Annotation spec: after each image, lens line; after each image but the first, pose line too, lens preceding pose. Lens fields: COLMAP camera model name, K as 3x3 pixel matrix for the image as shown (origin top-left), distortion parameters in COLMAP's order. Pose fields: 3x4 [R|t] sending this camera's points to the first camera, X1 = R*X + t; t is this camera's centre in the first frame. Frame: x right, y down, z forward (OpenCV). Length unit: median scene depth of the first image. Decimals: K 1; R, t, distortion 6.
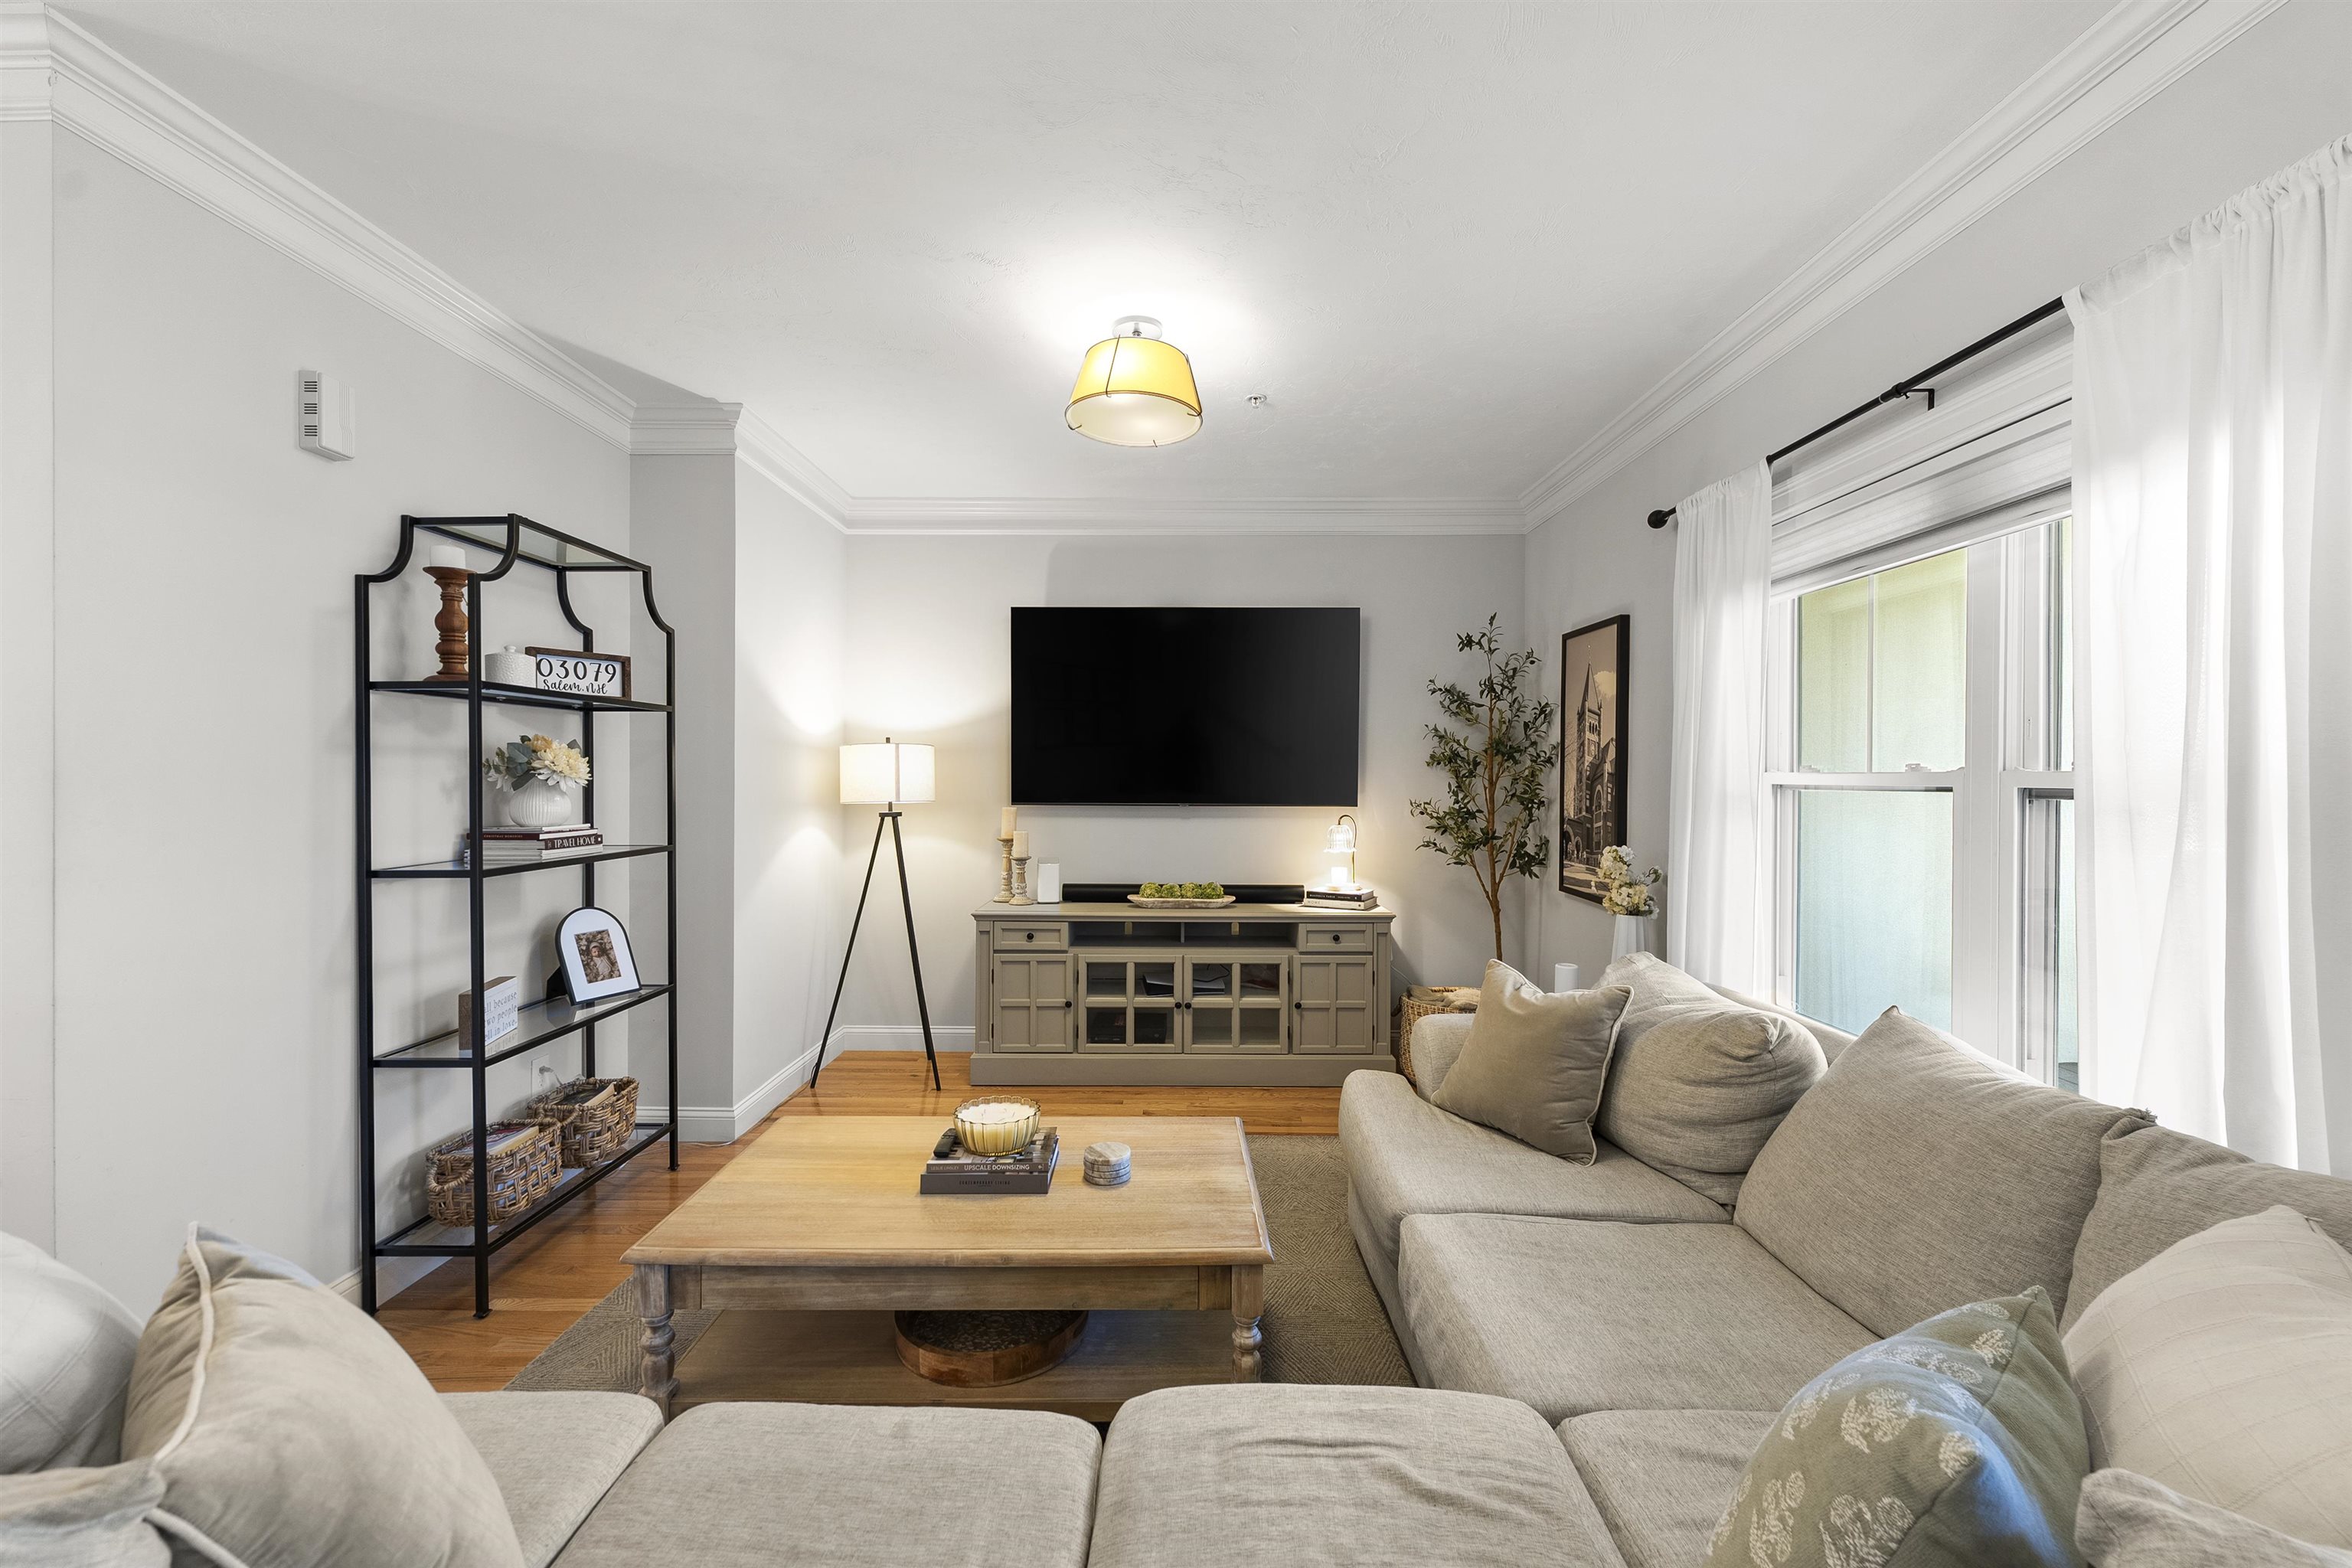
lens RADIAL K [[955.5, 0, 1184.2], [0, 955.5, 795.4], [0, 0, 1]] dist [0.000987, -0.000386]
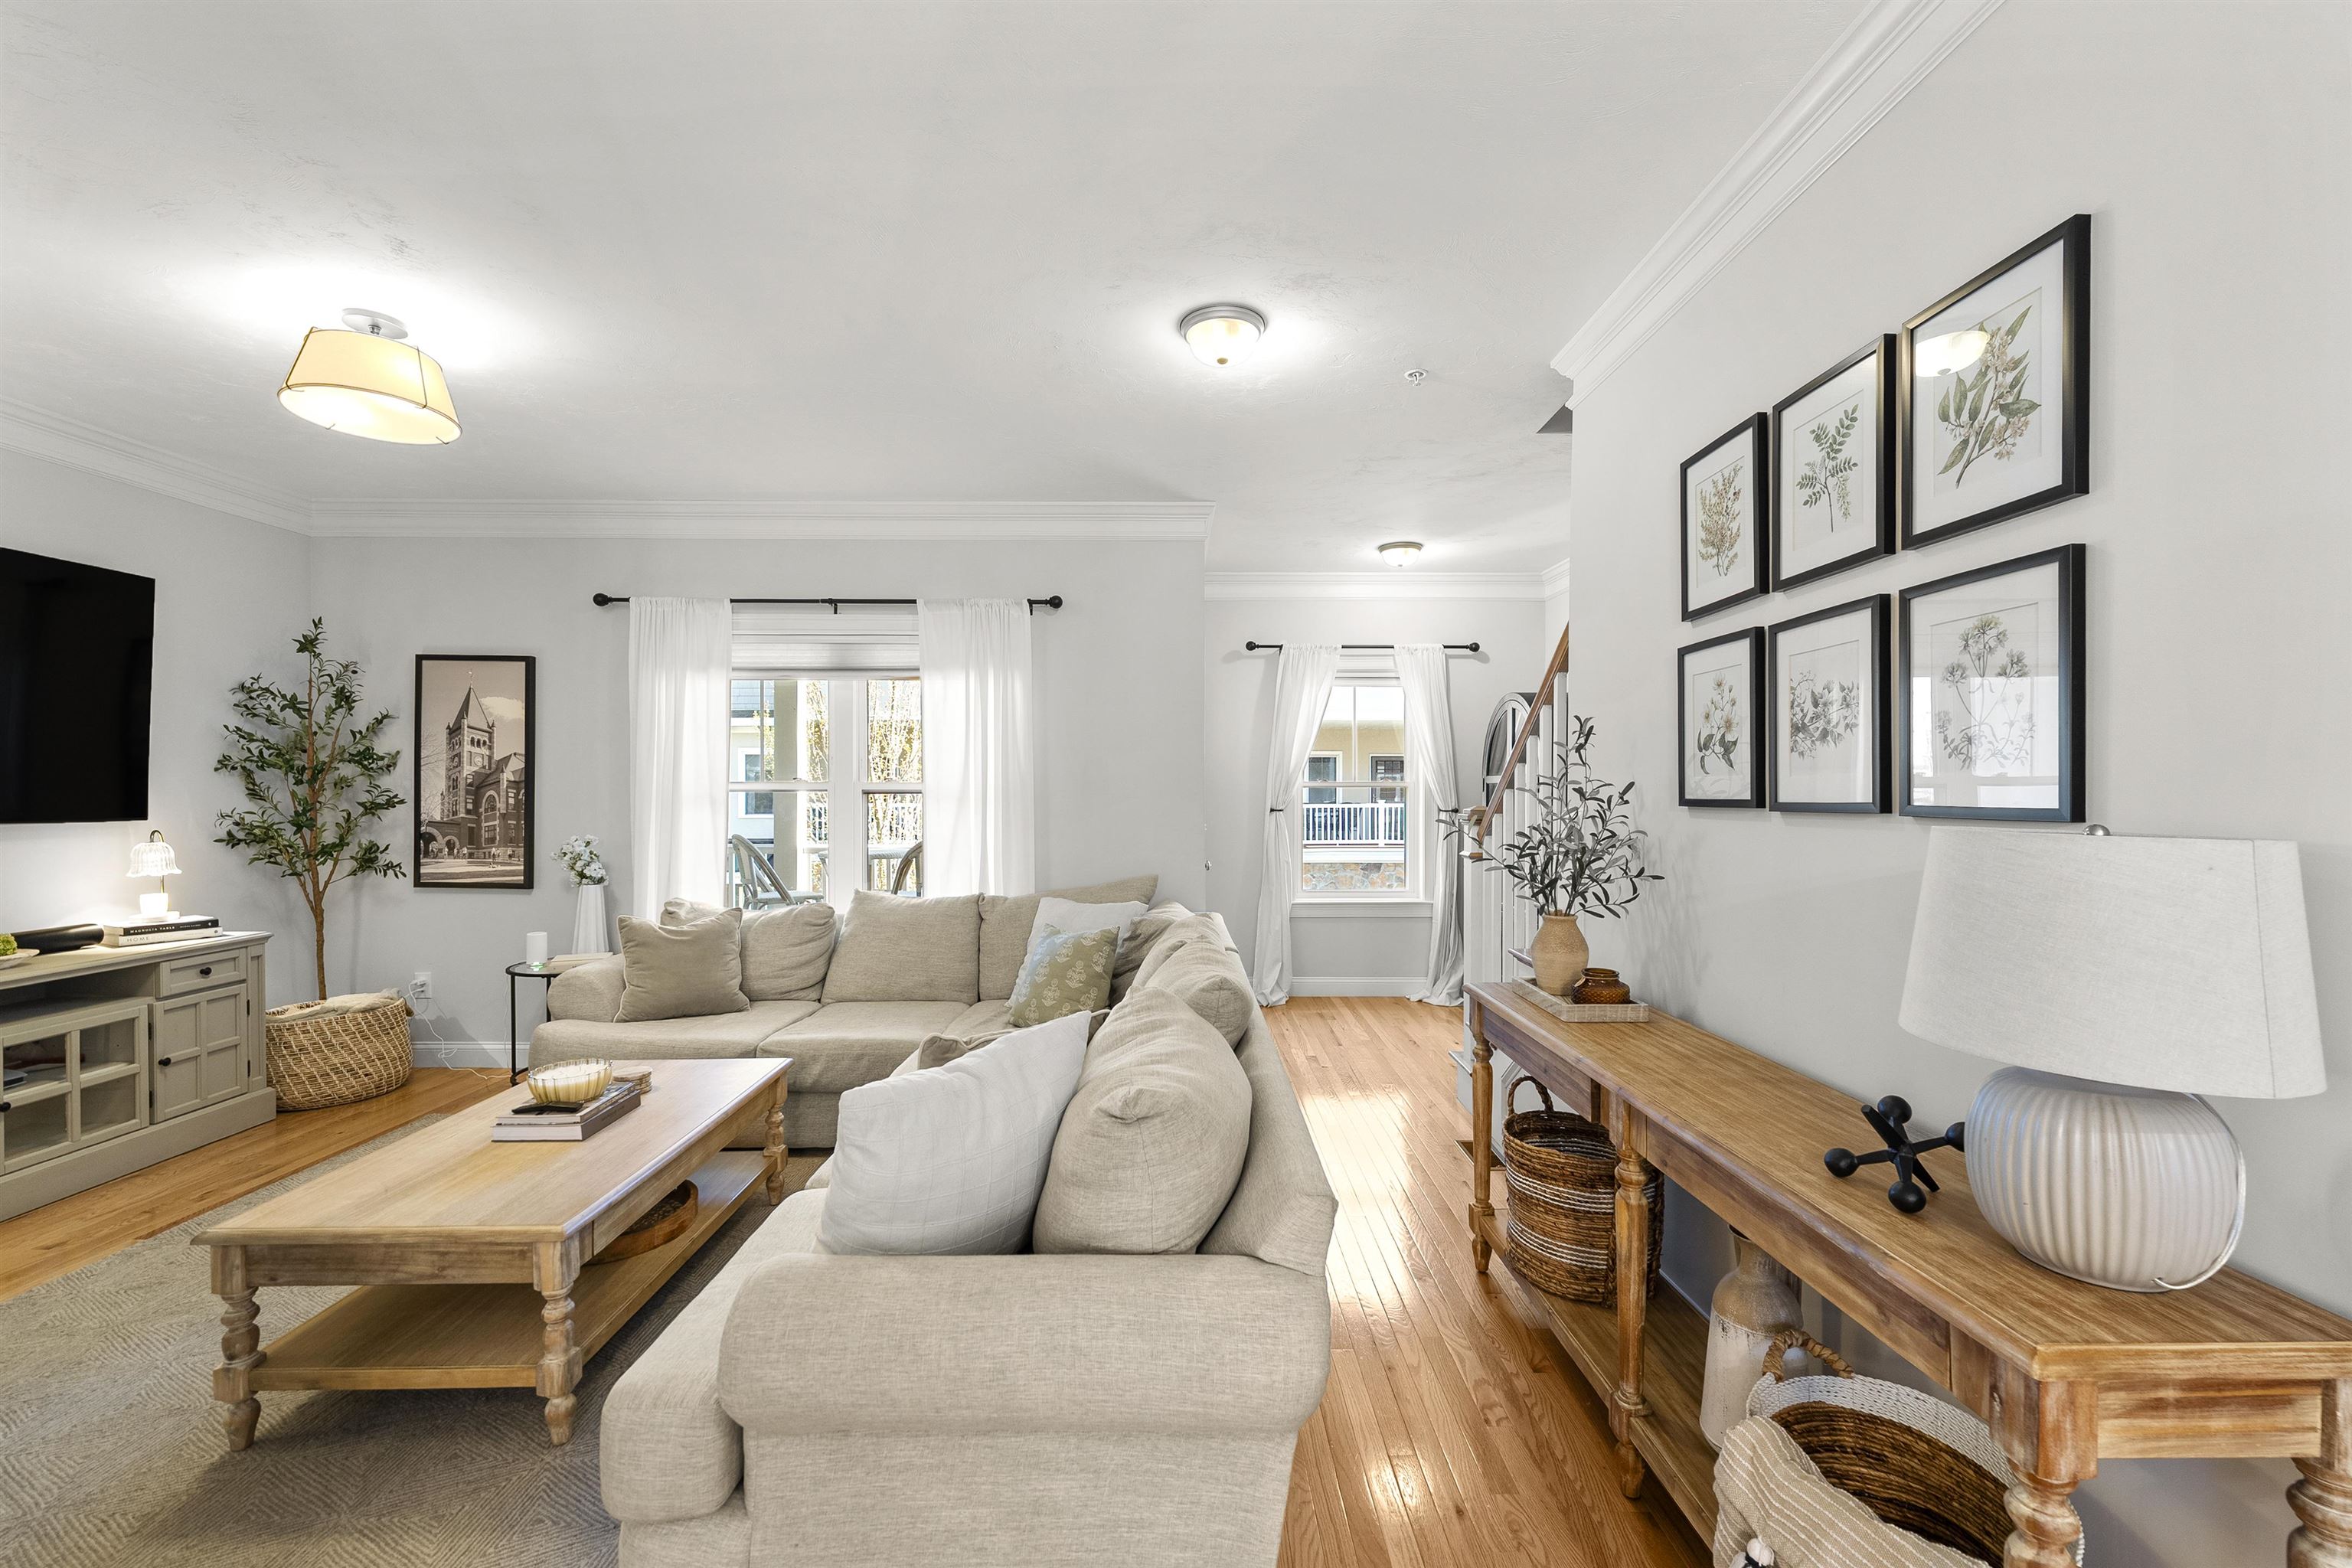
lens RADIAL K [[955.5, 0, 1184.2], [0, 955.5, 795.4], [0, 0, 1]] dist [0.000987, -0.000386]
pose [[-0.021575, -0.013524, 0.999676, -0.716915], [0.017729, 0.999746, 0.013908, -0.005160], [-0.999610, 0.018023, -0.021330, 0.136720]]
